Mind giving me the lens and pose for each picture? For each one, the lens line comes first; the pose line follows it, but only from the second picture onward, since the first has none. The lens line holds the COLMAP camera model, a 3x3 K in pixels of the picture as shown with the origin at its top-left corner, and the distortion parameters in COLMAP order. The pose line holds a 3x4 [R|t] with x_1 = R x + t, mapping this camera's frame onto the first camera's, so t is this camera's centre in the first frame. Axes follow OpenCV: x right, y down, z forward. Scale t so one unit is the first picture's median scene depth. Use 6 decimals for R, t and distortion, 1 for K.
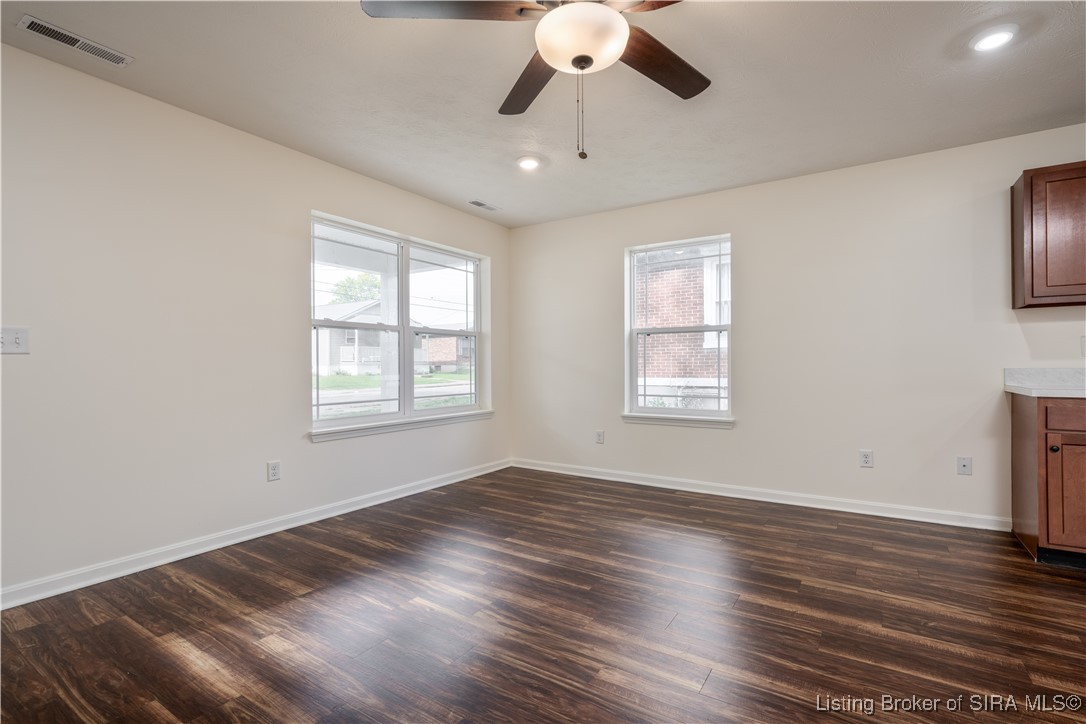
lens RADIAL K [[524.6, 0, 541.0], [0, 524.6, 362.3], [0, 0, 1]] dist [-0.001483, -0.000287]
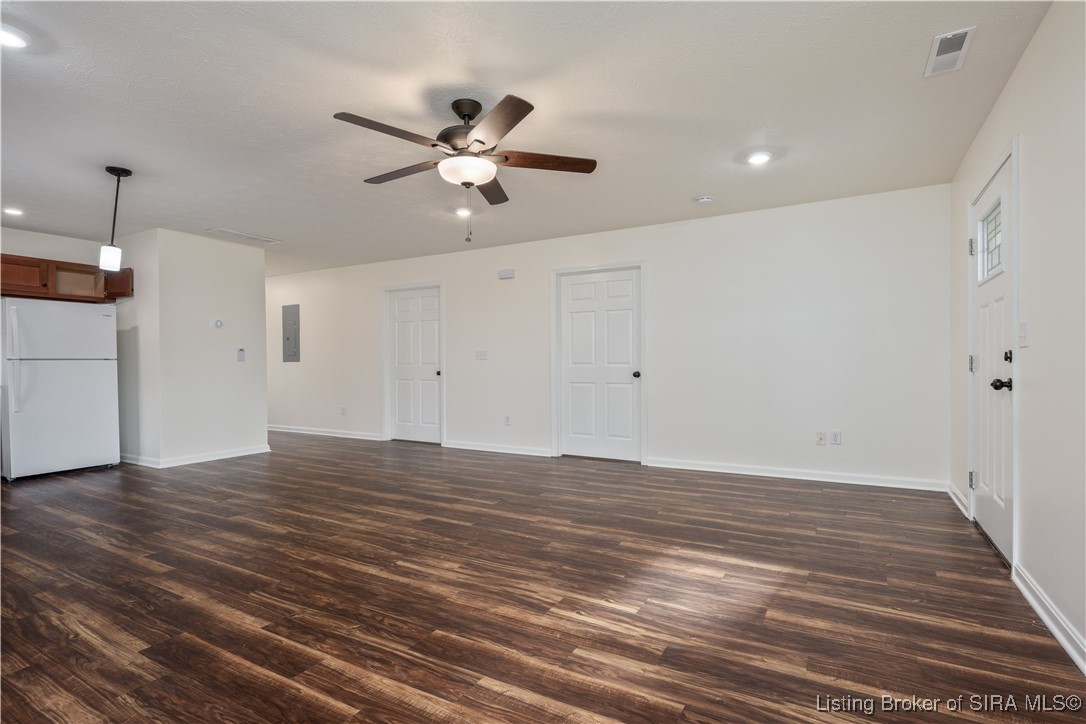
lens RADIAL K [[524.6, 0, 544.6], [0, 524.6, 364.5], [0, 0, 1]] dist [-0.001483, -0.000287]
pose [[-0.997321, 0.012795, -0.072028, -0.025607], [0.013137, 0.999905, -0.004270, 0.030150], [0.071966, -0.005205, -0.997393, 2.087016]]
